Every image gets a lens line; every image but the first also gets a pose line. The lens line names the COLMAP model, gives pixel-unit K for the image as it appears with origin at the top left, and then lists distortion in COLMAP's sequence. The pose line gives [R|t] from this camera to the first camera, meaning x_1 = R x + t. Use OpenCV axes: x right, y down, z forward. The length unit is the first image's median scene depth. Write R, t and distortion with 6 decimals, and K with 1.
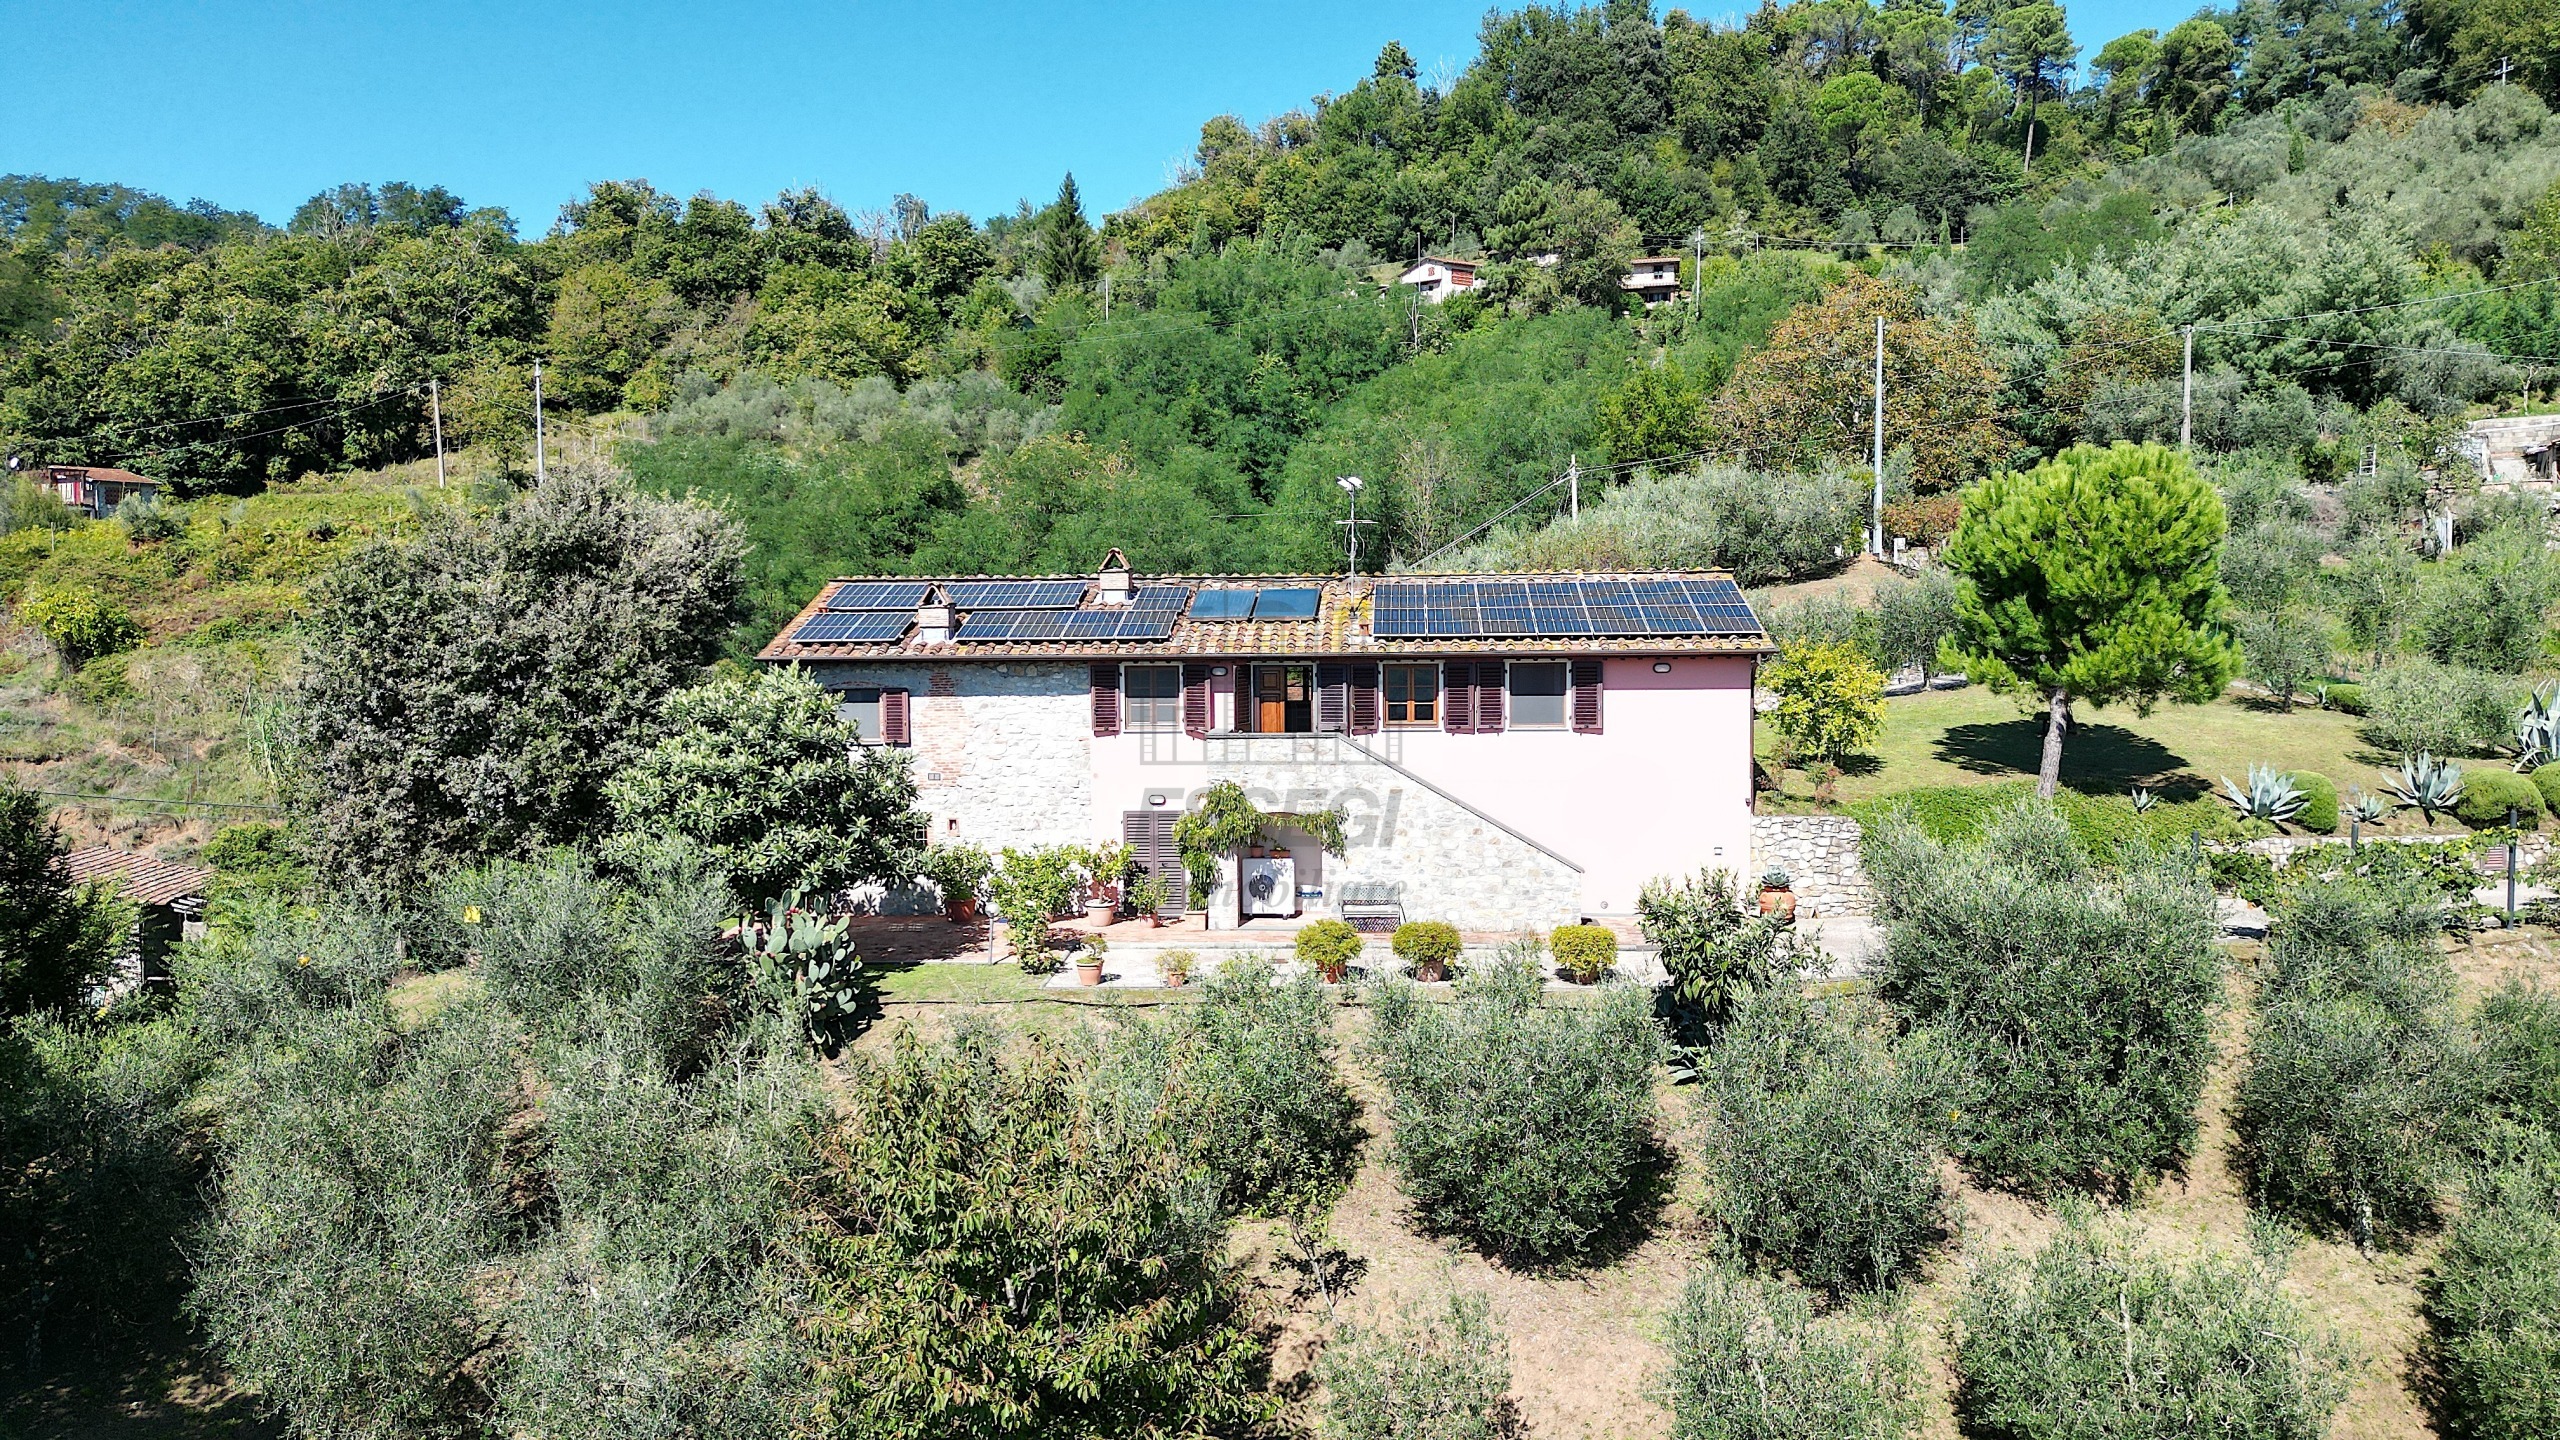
lens RADIAL K [[1781.4, 0, 1283.5], [0, 1781.4, 720.4], [0, 0, 1]] dist [0.094847, -0.113535]
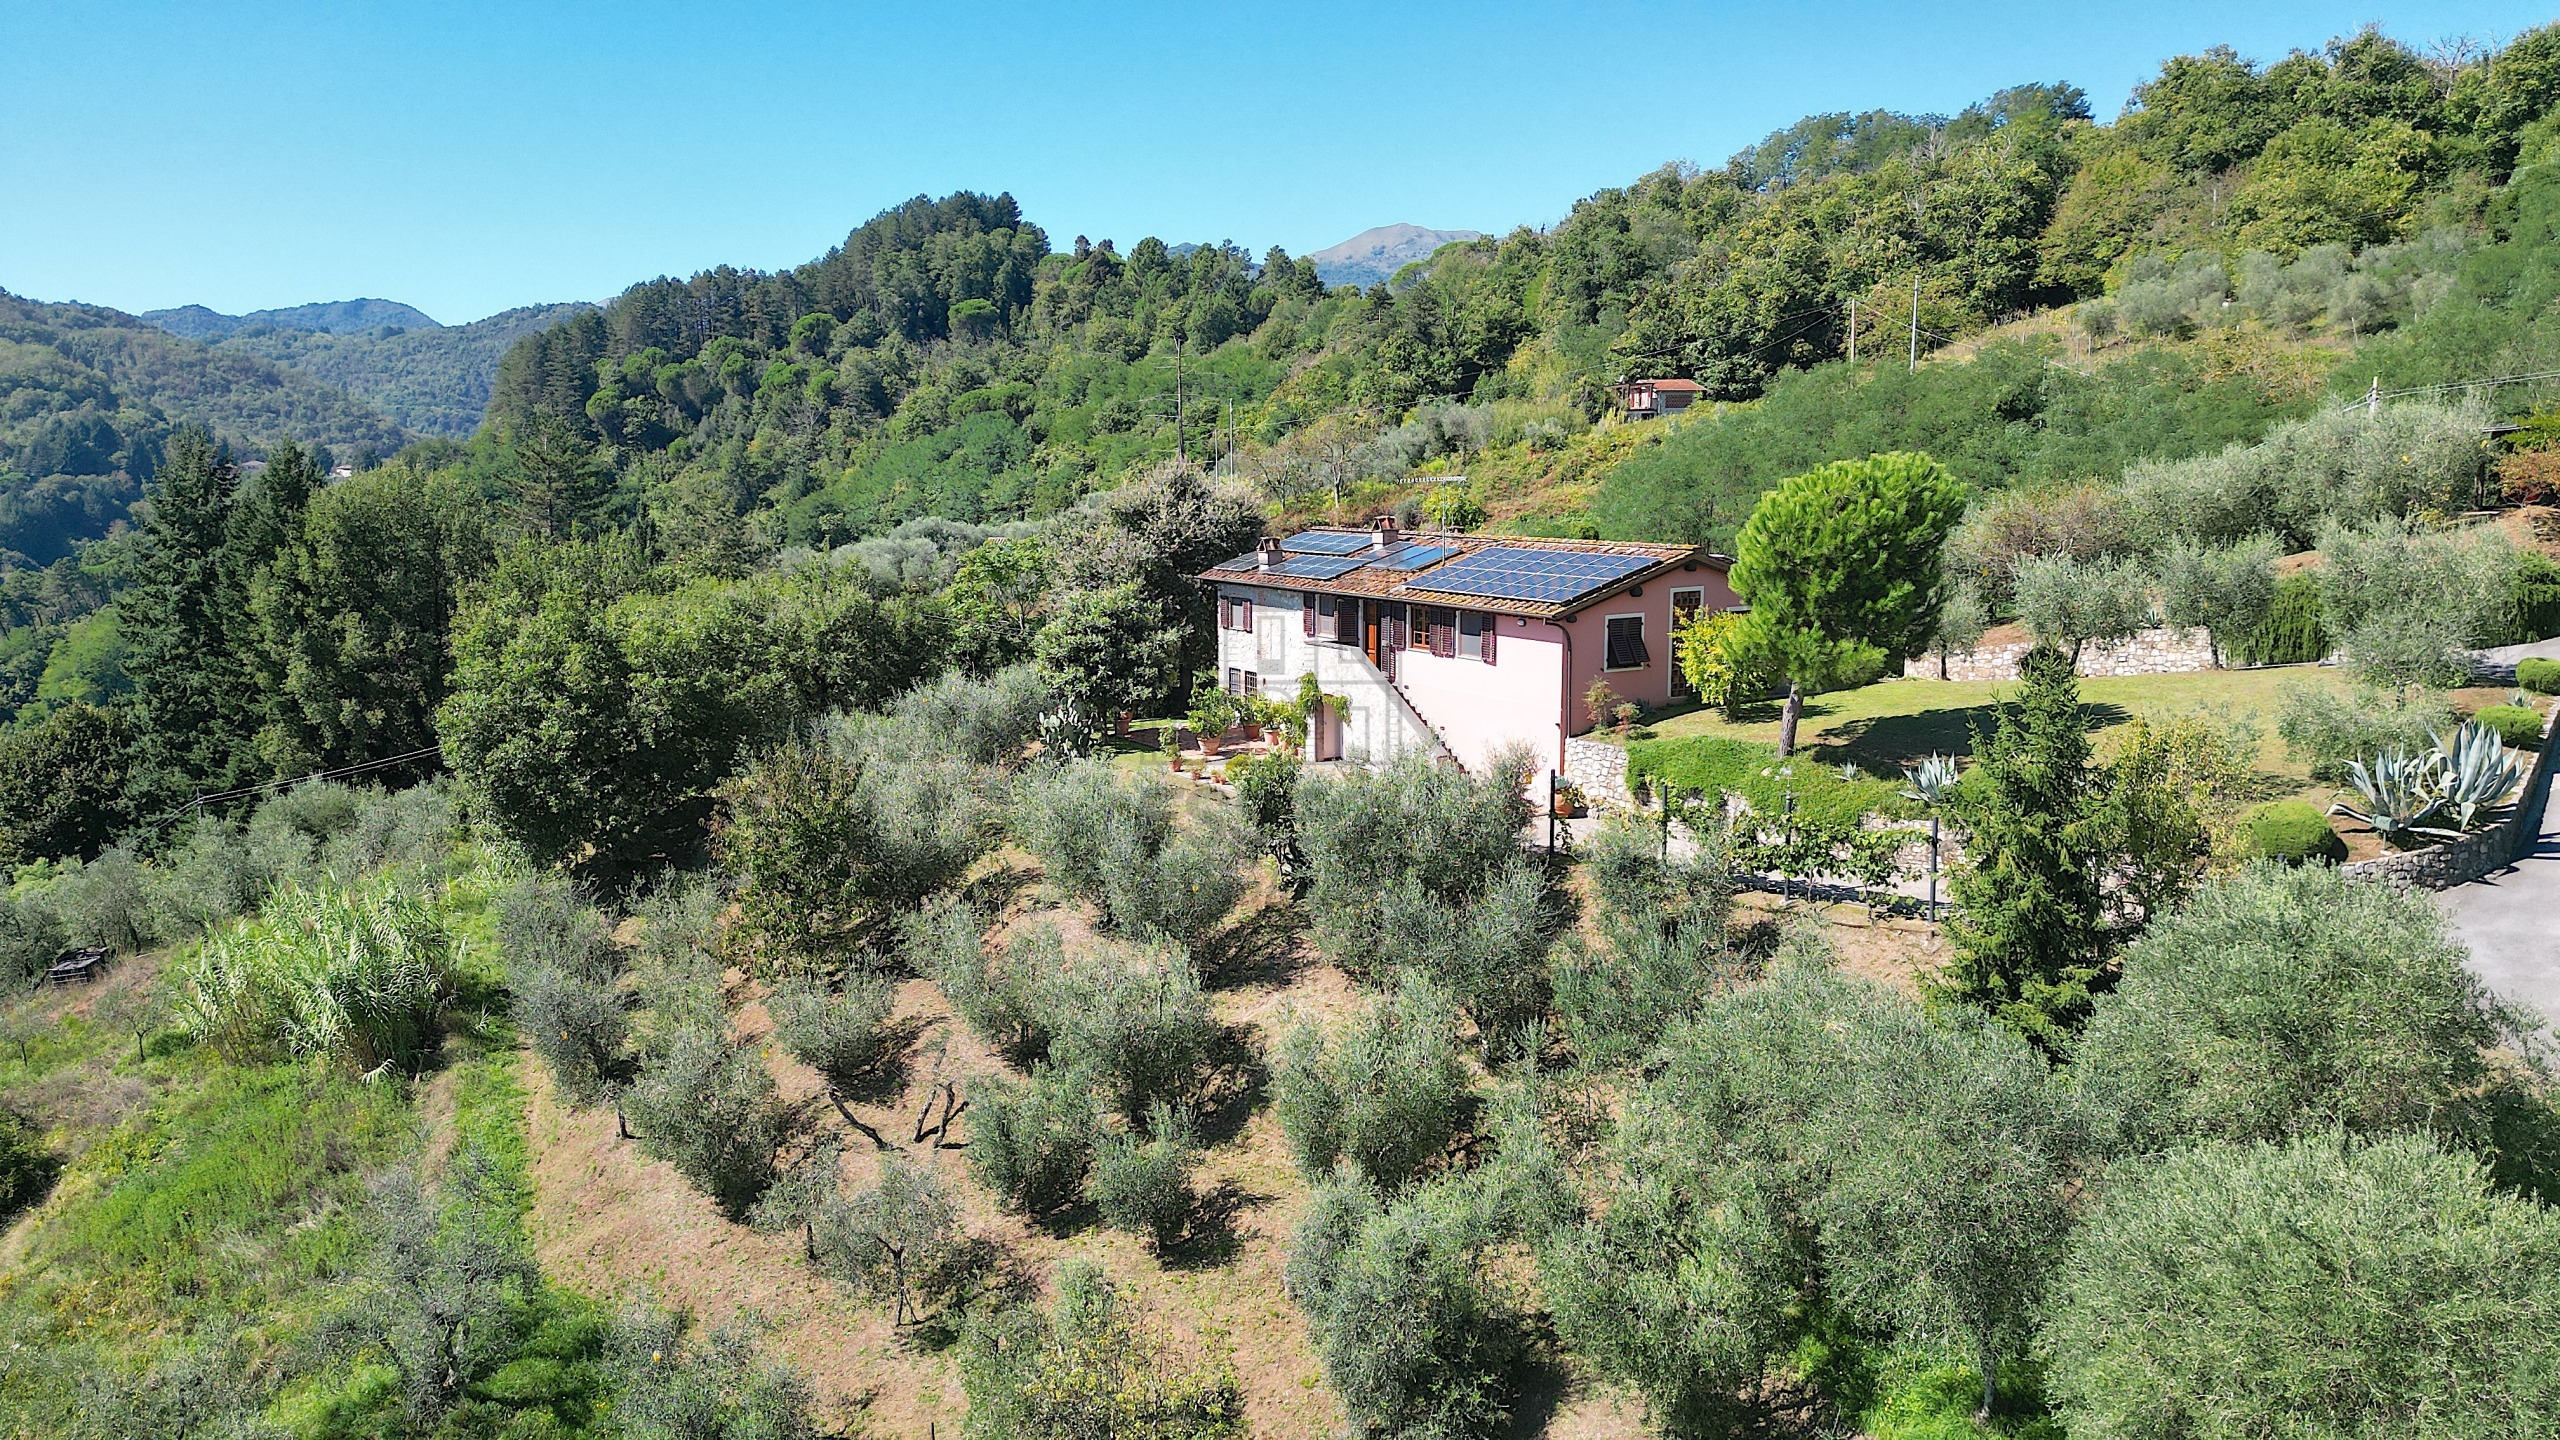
lens RADIAL K [[1781.4, 0, 1283.5], [0, 1781.4, 720.4], [0, 0, 1]] dist [0.094847, -0.113535]
pose [[0.564430, 0.125453, -0.815892, 0.290678], [-0.055806, 0.991922, 0.113914, -0.023852], [0.823592, -0.018765, 0.566872, 0.009283]]
